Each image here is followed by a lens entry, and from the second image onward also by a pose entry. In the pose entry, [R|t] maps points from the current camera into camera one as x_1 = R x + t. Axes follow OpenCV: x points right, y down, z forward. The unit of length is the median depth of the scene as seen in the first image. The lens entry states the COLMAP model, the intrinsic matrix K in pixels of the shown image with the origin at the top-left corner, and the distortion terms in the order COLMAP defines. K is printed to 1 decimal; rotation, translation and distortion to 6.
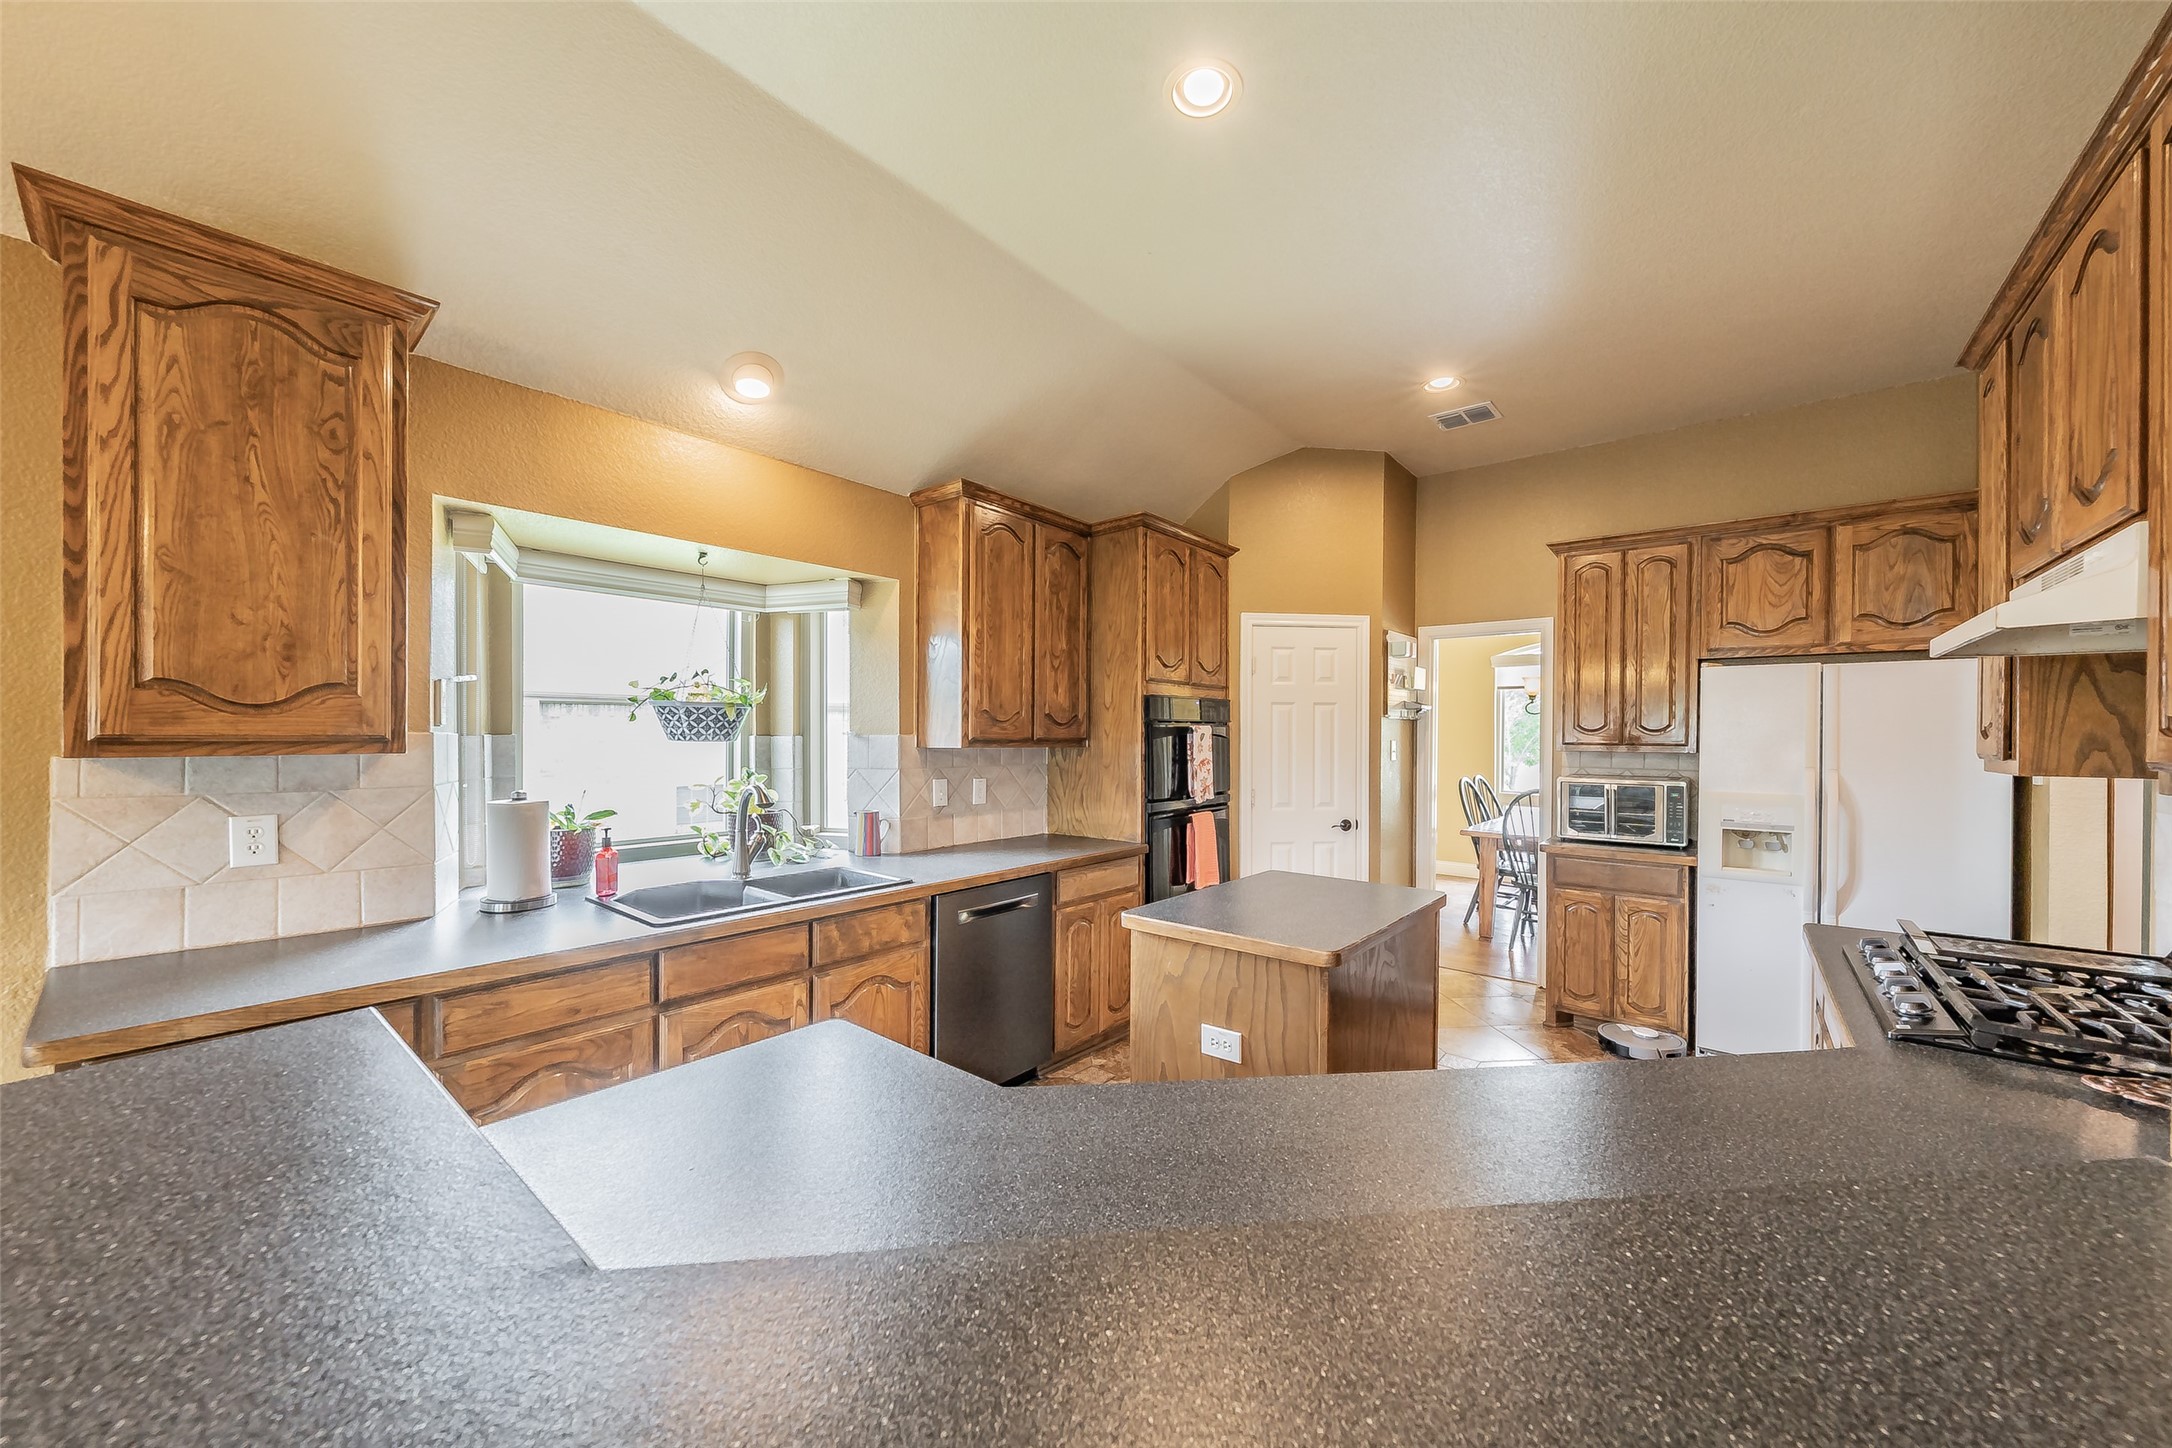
lens RADIAL K [[777.5, 0, 1097.5], [0, 777.5, 742.2], [0, 0, 1]] dist [0.000739, 0.000164]
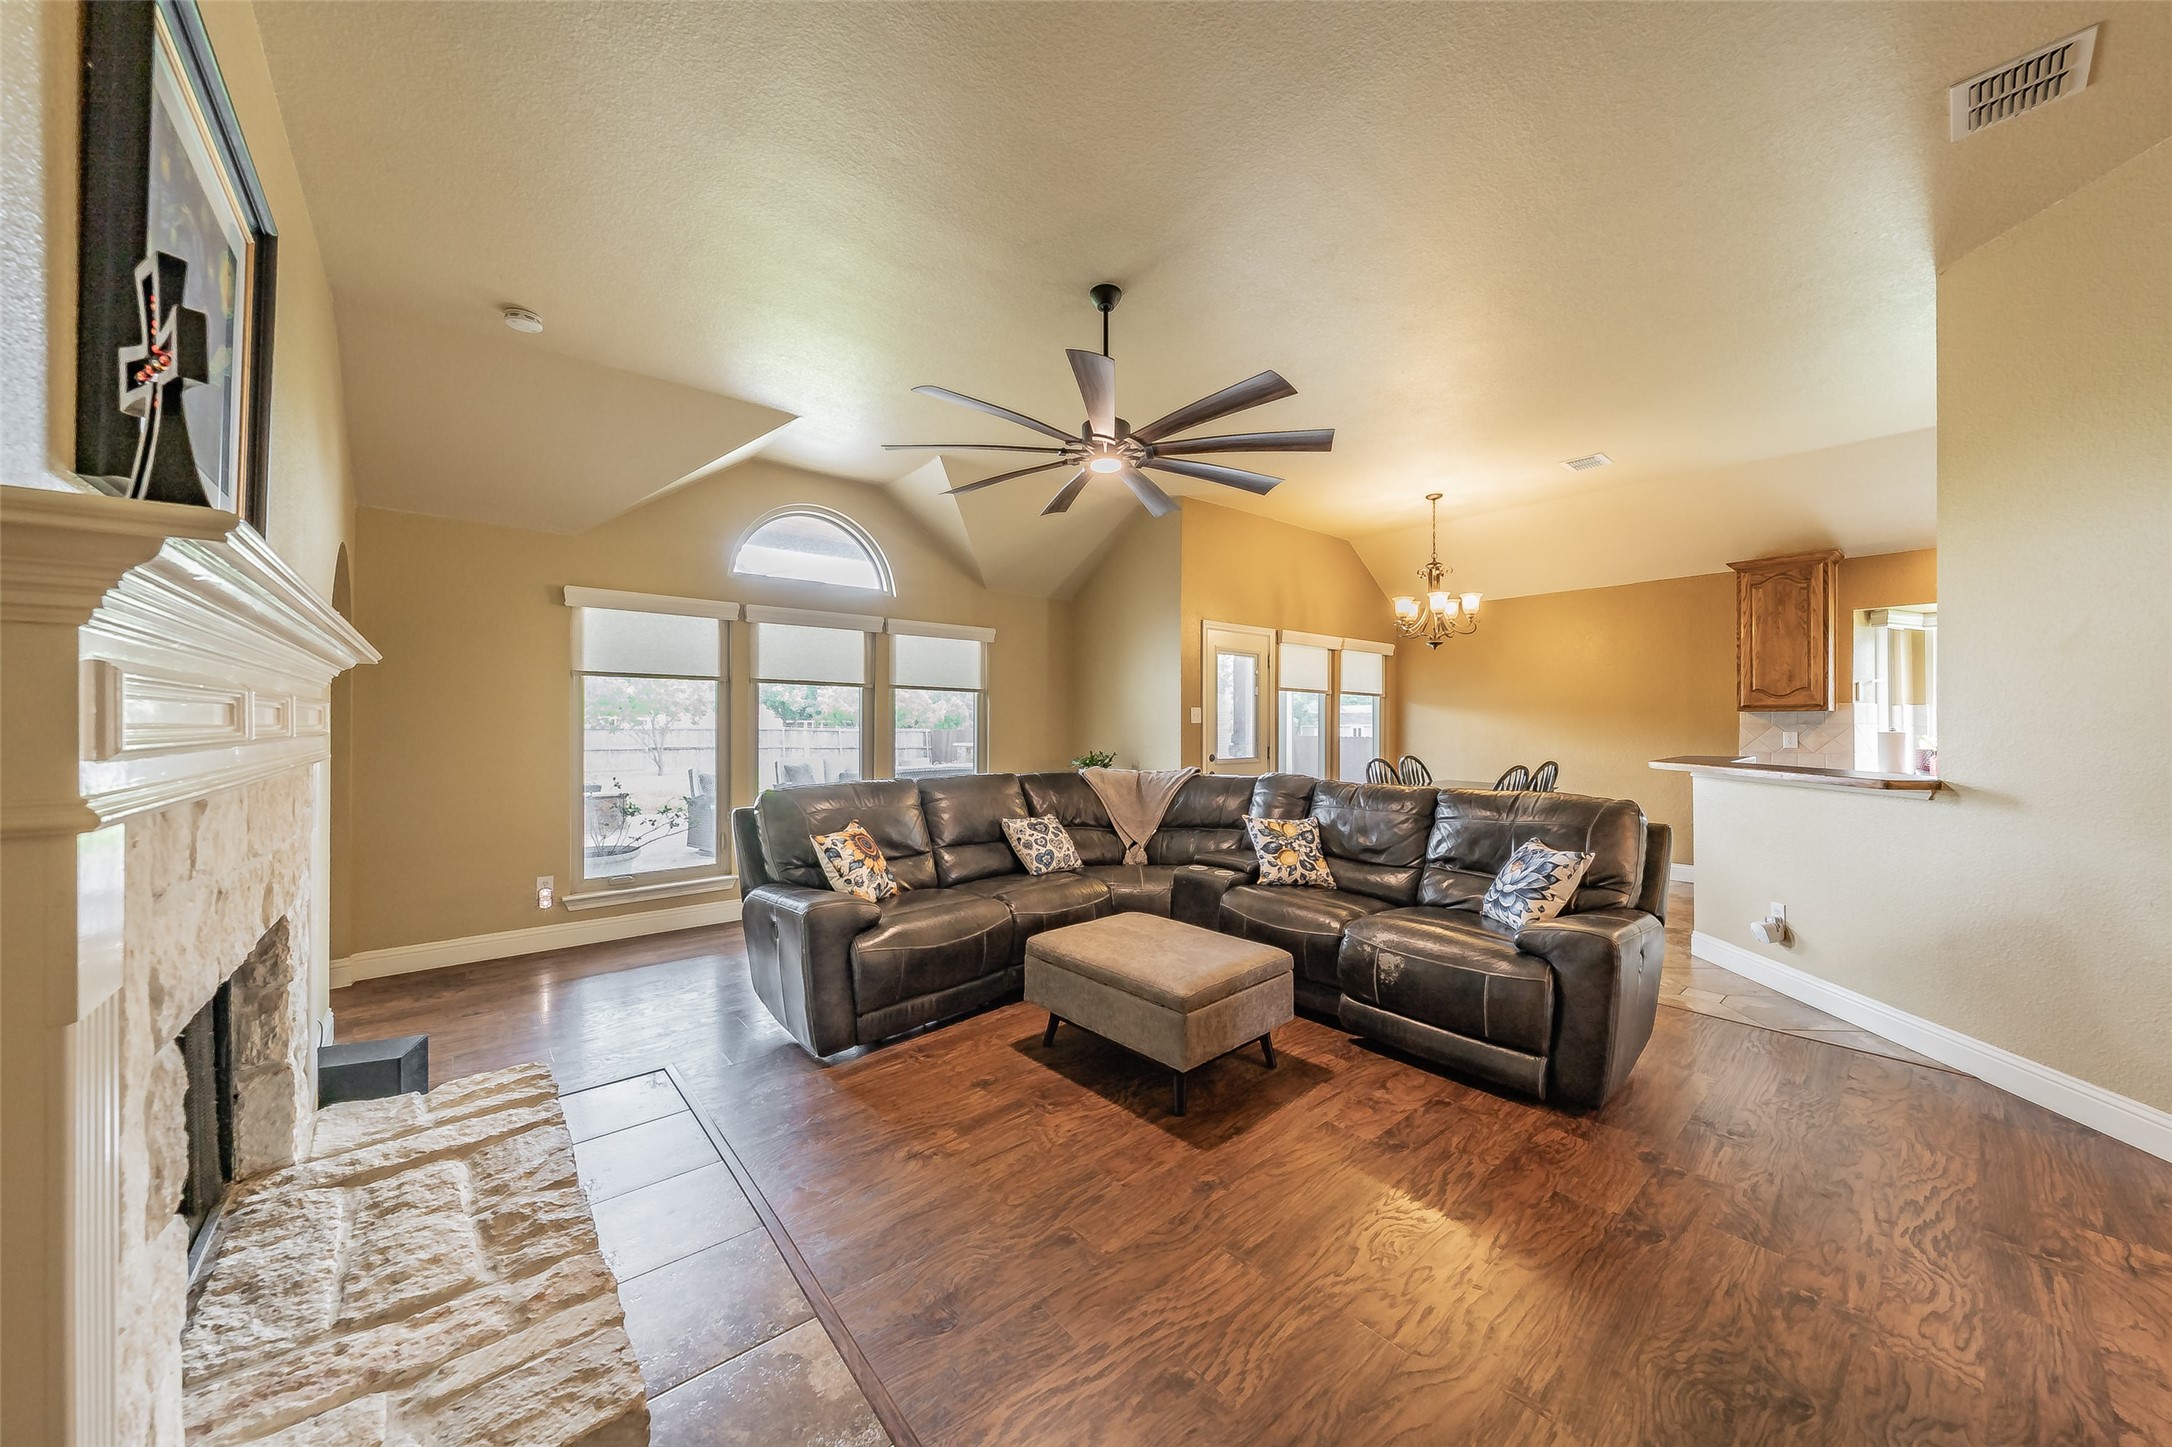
lens RADIAL K [[758.8, 0, 1099.1], [0, 758.8, 723.7], [0, 0, 1]] dist [0.000210, 0.000036]
pose [[-0.177481, -0.000695, -0.984124, 1.314186], [-0.005061, 0.999987, 0.000207, 0.043784], [0.984111, 0.005018, -0.177483, -0.642618]]
